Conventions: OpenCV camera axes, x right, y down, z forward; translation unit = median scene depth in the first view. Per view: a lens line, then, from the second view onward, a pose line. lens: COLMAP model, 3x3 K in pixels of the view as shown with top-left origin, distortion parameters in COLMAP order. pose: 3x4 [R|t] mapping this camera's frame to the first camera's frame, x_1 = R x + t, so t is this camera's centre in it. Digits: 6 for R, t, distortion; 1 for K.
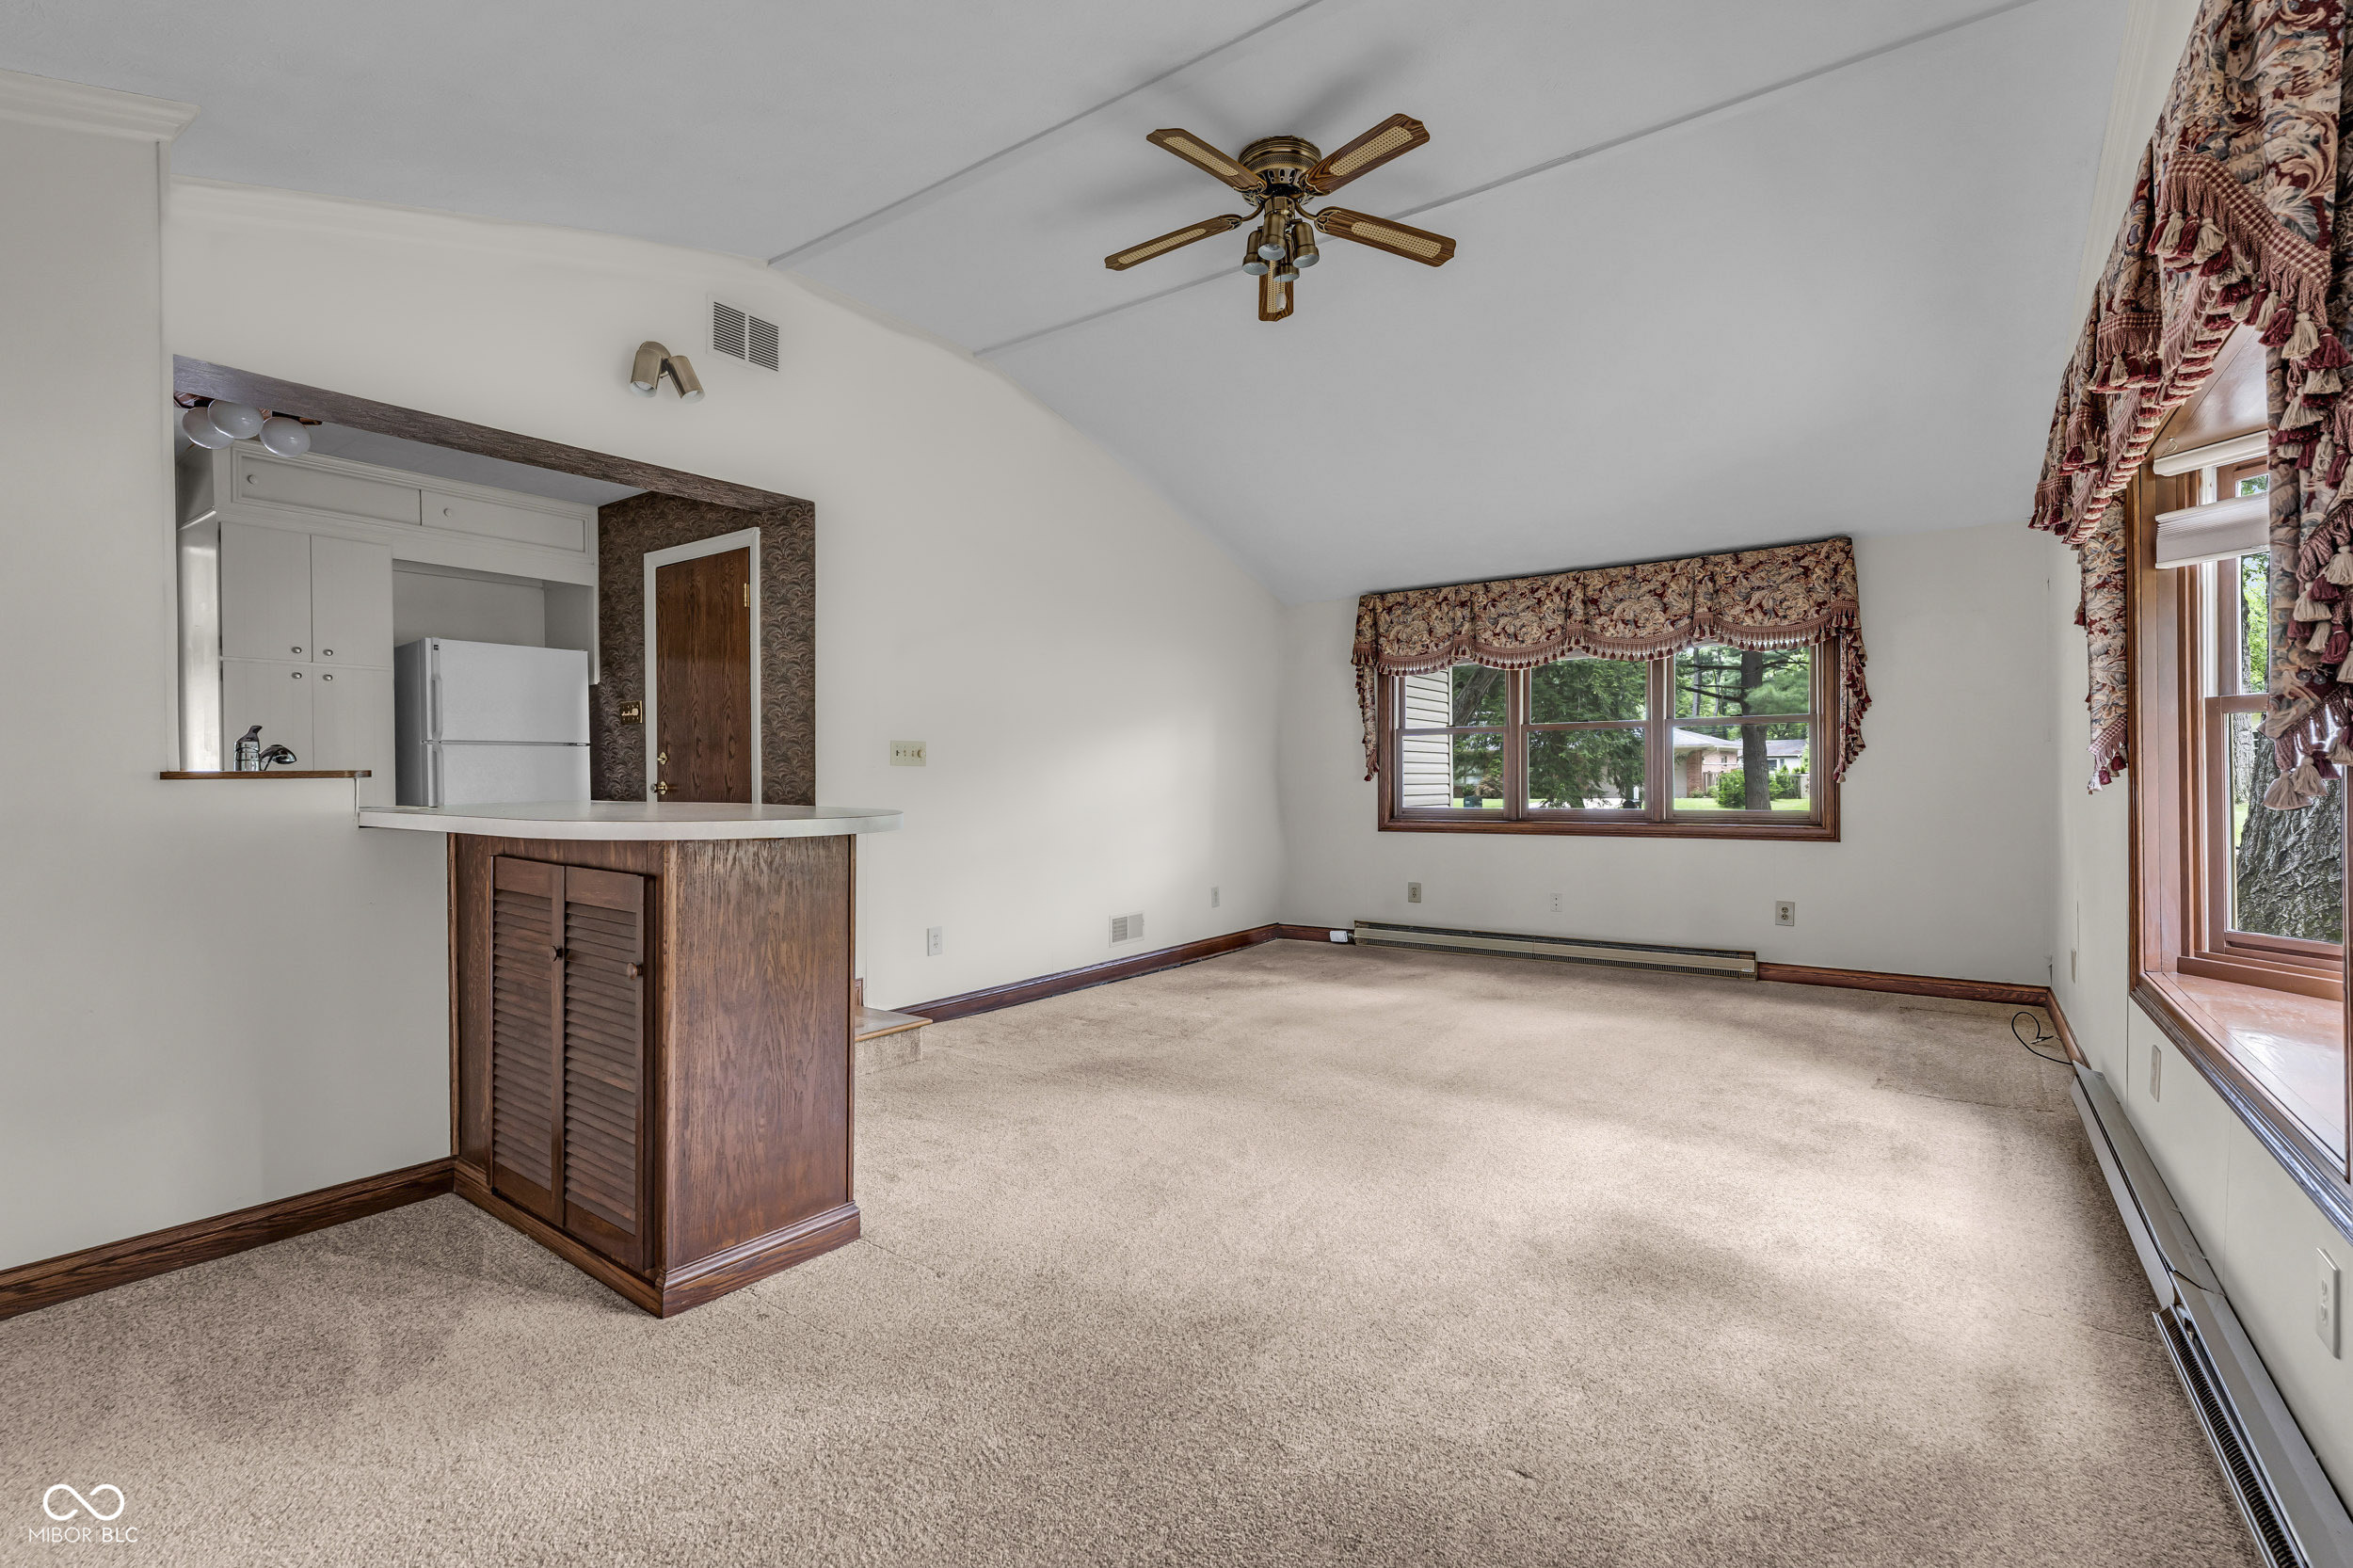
lens RADIAL K [[1064.4, 0, 1176.5], [0, 1064.4, 784.0], [0, 0, 1]] dist [-0.000435, 0.000095]
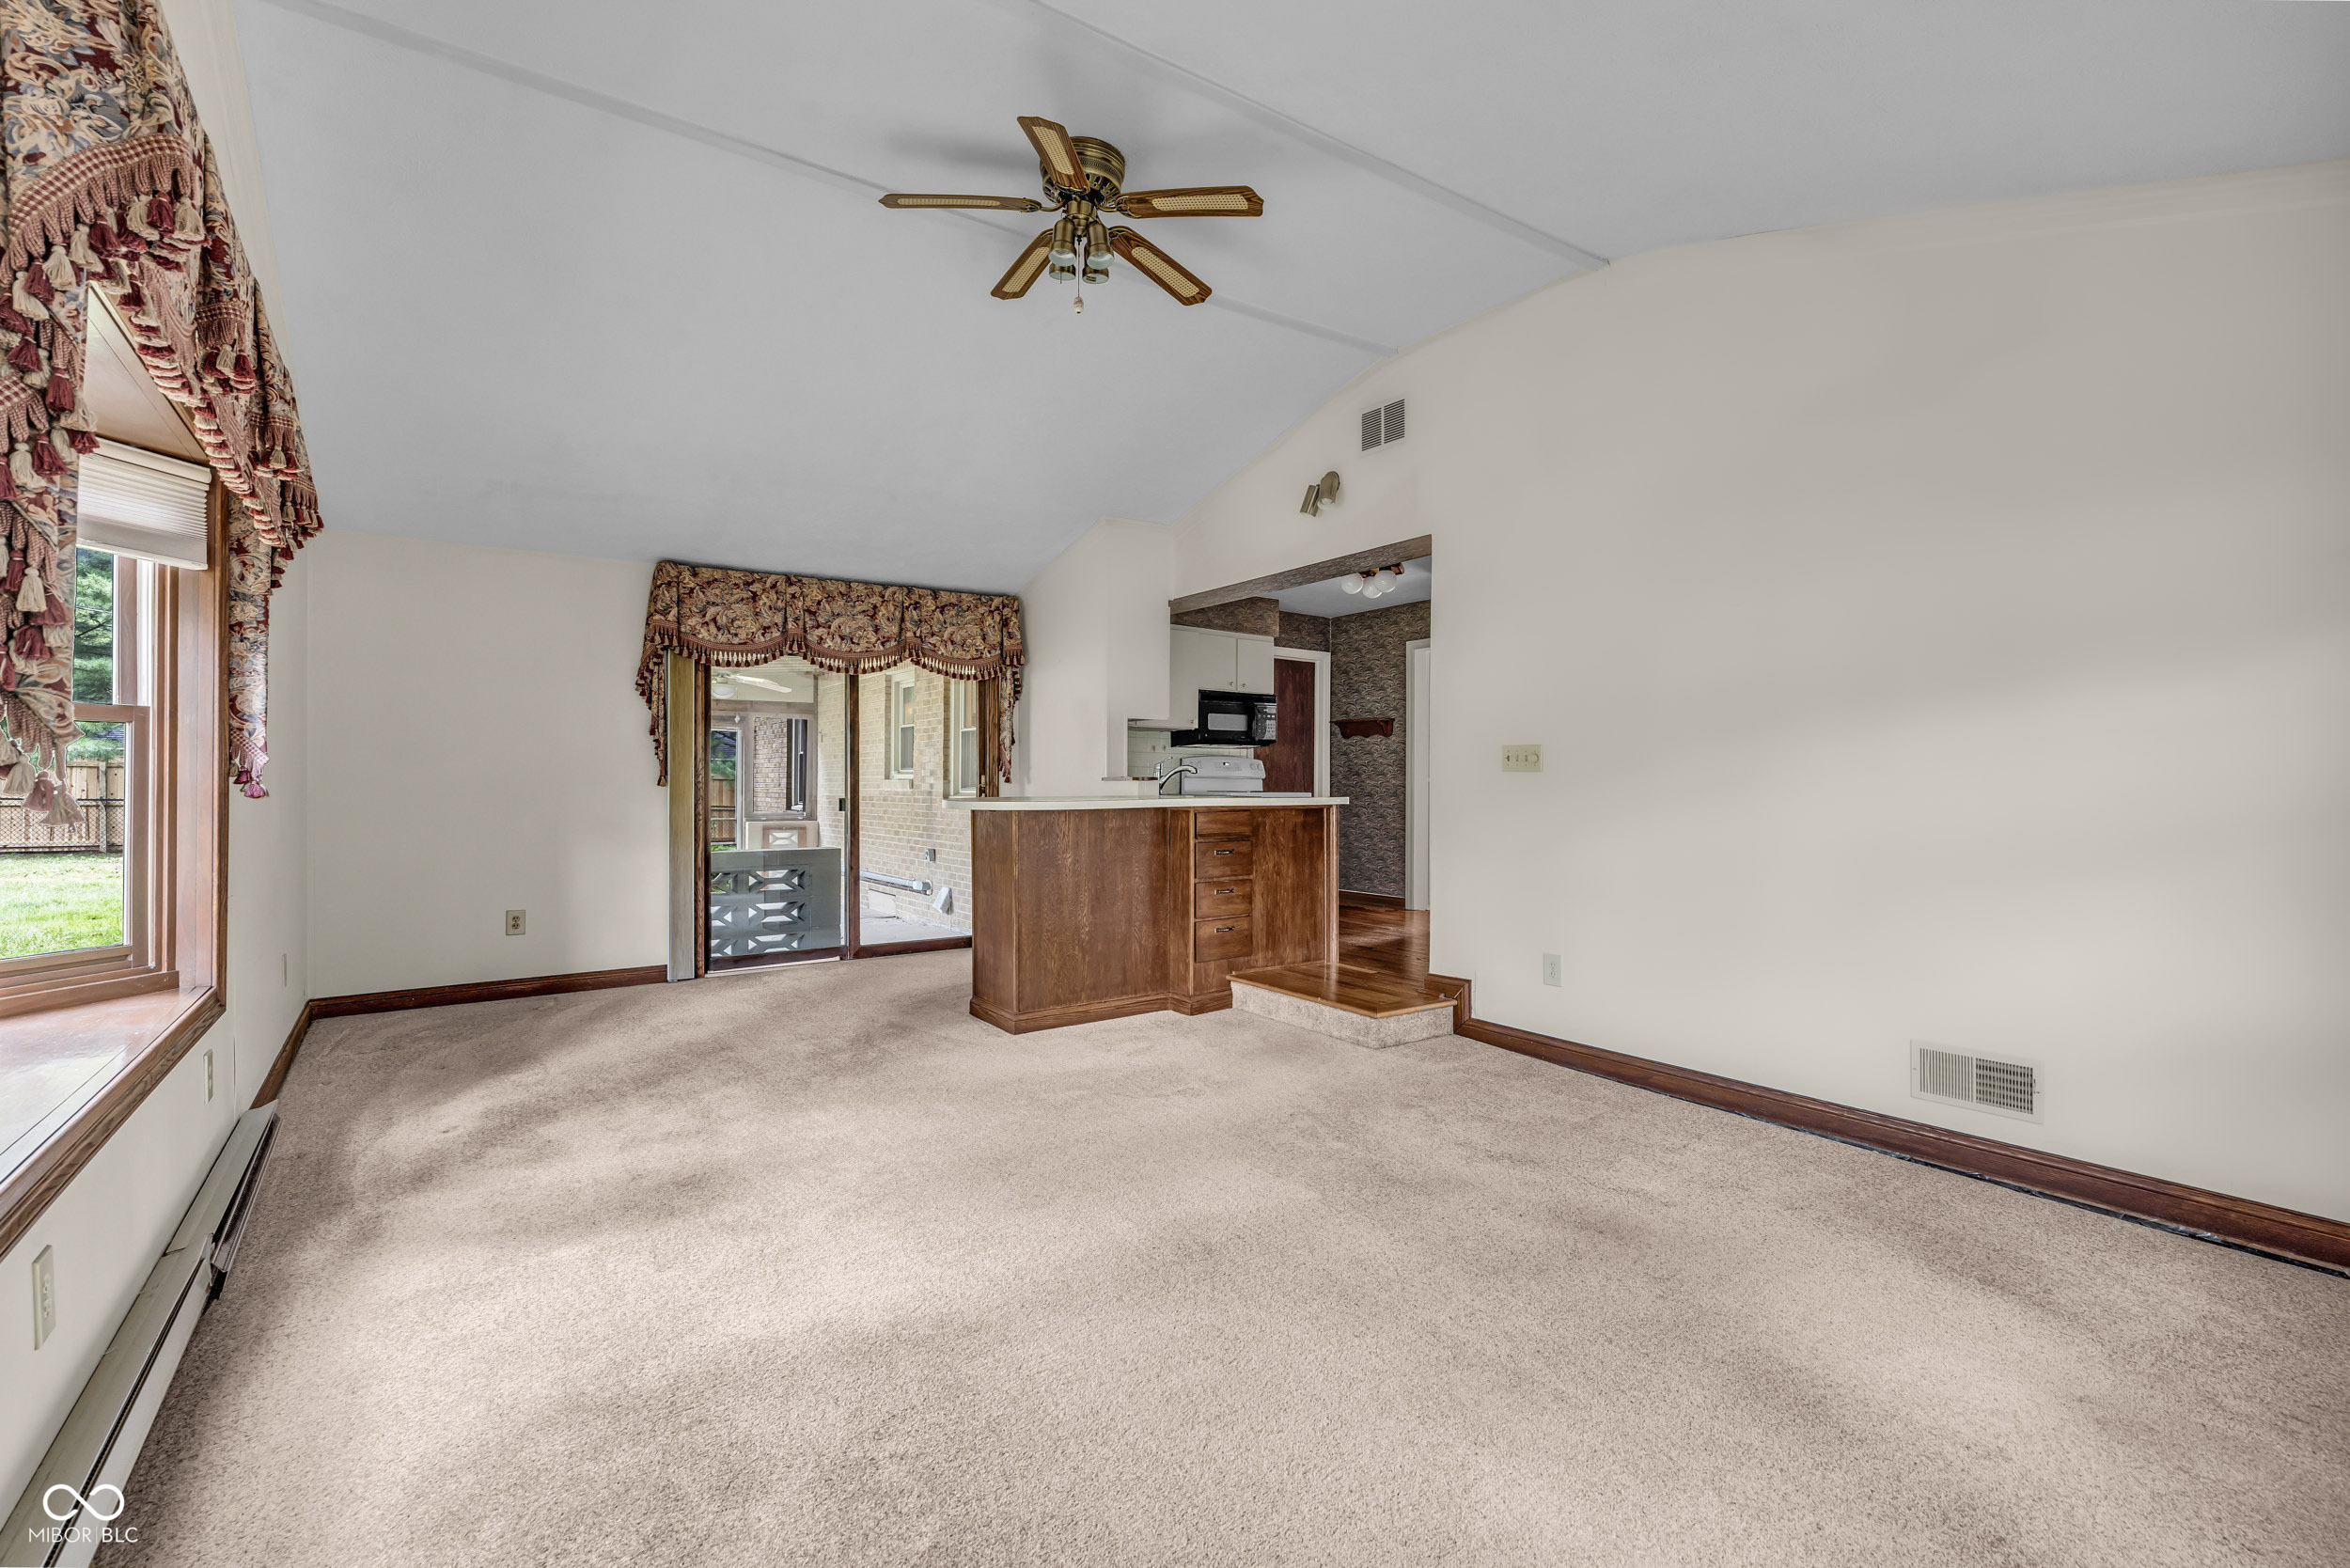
lens RADIAL K [[1063.0, 0, 1175.0], [0, 1063.0, 784.0], [0, 0, 1]] dist [-0.000435, 0.000095]
pose [[0.340888, 0.001839, 0.940102, -0.474590], [0.004691, 0.999982, -0.003657, 0.002634], [-0.940092, 0.005657, 0.340874, 0.336401]]
